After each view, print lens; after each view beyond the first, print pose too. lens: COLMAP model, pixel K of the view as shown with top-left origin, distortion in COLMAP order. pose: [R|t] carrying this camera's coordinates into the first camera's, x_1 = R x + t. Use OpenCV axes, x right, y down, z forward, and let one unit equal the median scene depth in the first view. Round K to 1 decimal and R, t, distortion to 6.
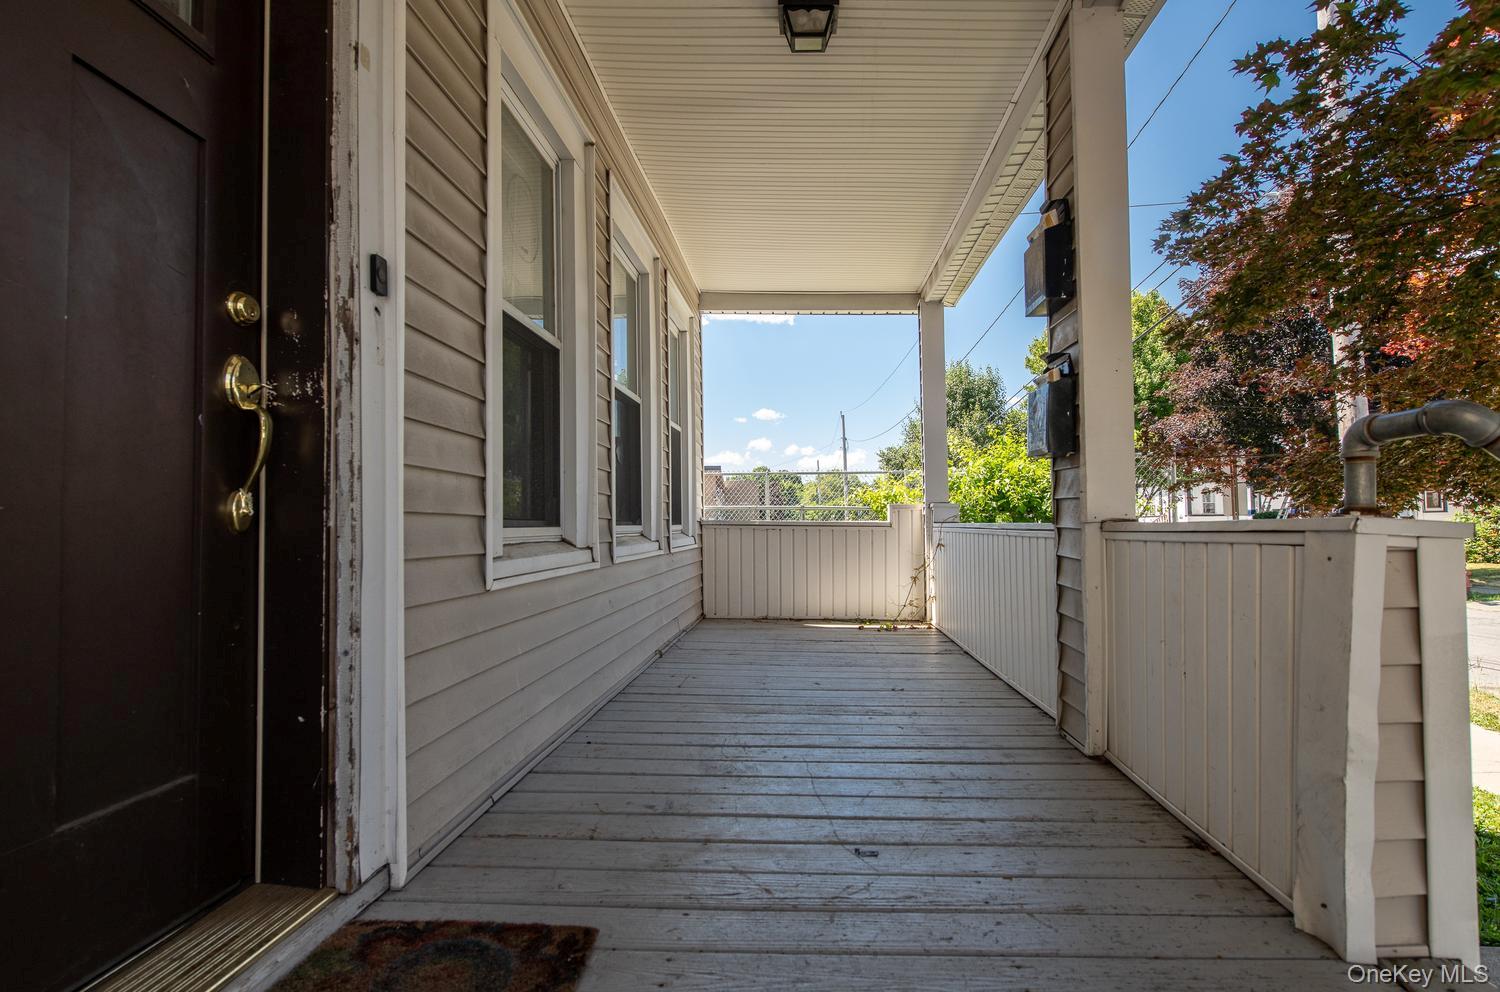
lens RADIAL K [[746.6, 0, 798.2], [0, 746.6, 496.4], [0, 0, 1]] dist [0.002734, 0.000181]
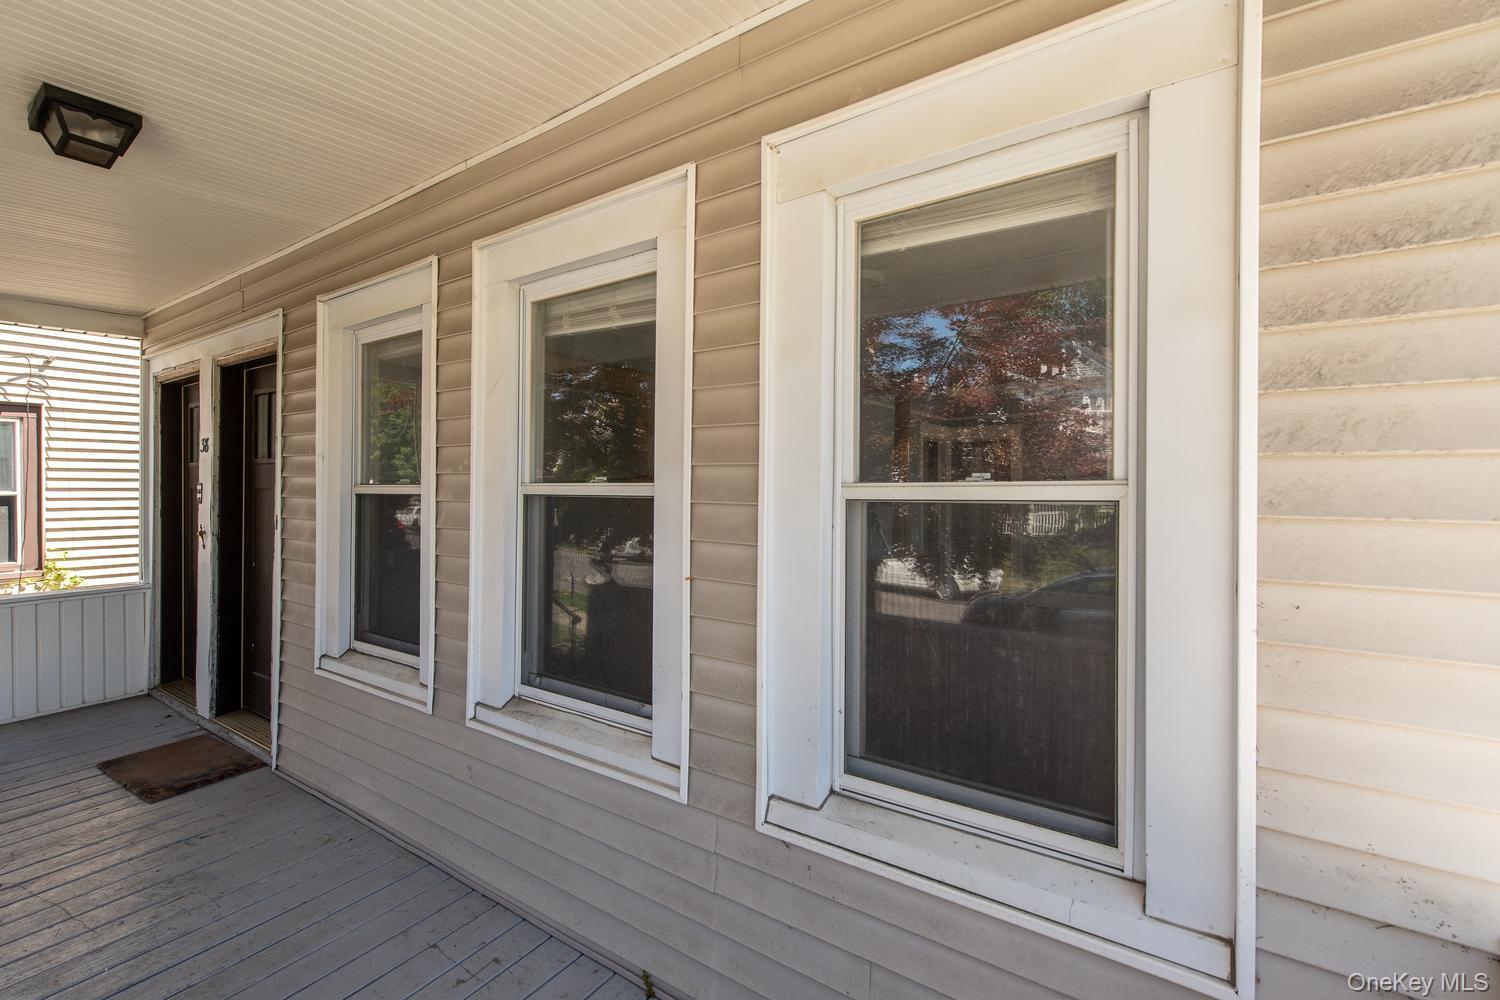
lens RADIAL K [[665.7, 0, 745.6], [0, 665.7, 488.3], [0, 0, 1]] dist [-0.001591, -0.000286]
pose [[-0.561120, -0.000404, -0.827734, 0.402417], [0.027932, 0.999421, -0.019423, -0.328889], [0.827263, -0.034019, -0.560784, 3.520879]]
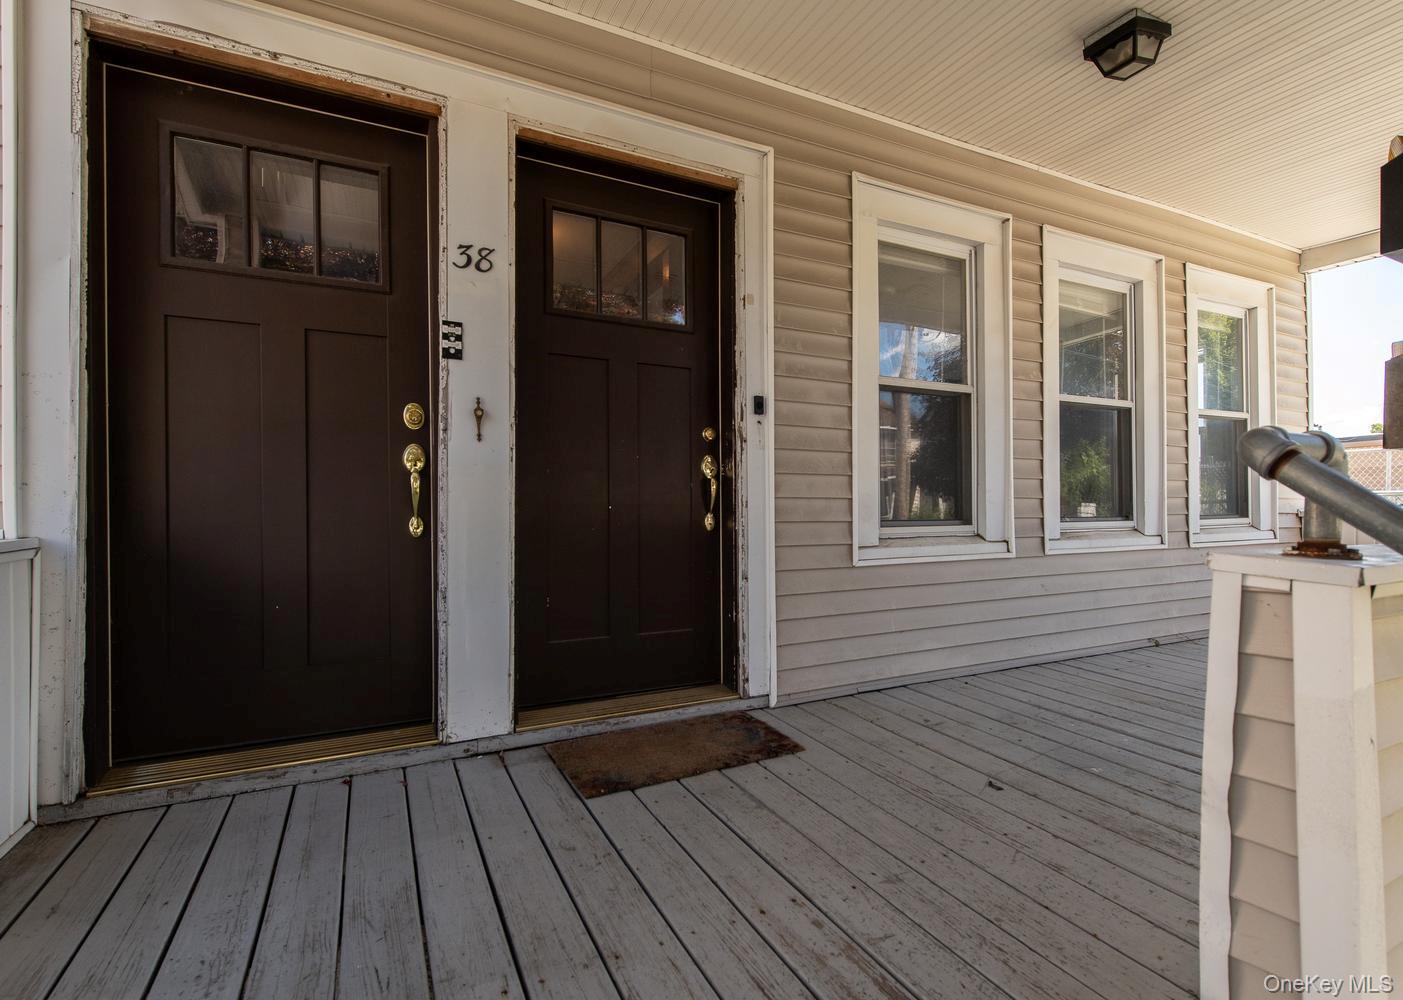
lens RADIAL K [[665.8, 0, 702.8], [0, 665.8, 508.7], [0, 0, 1]] dist [-0.000174, -0.000198]
pose [[0.456421, 0.000577, -0.889764, 0.984555], [0.037972, 0.999076, 0.020126, -0.058956], [0.888953, -0.042972, 0.455977, 0.033349]]
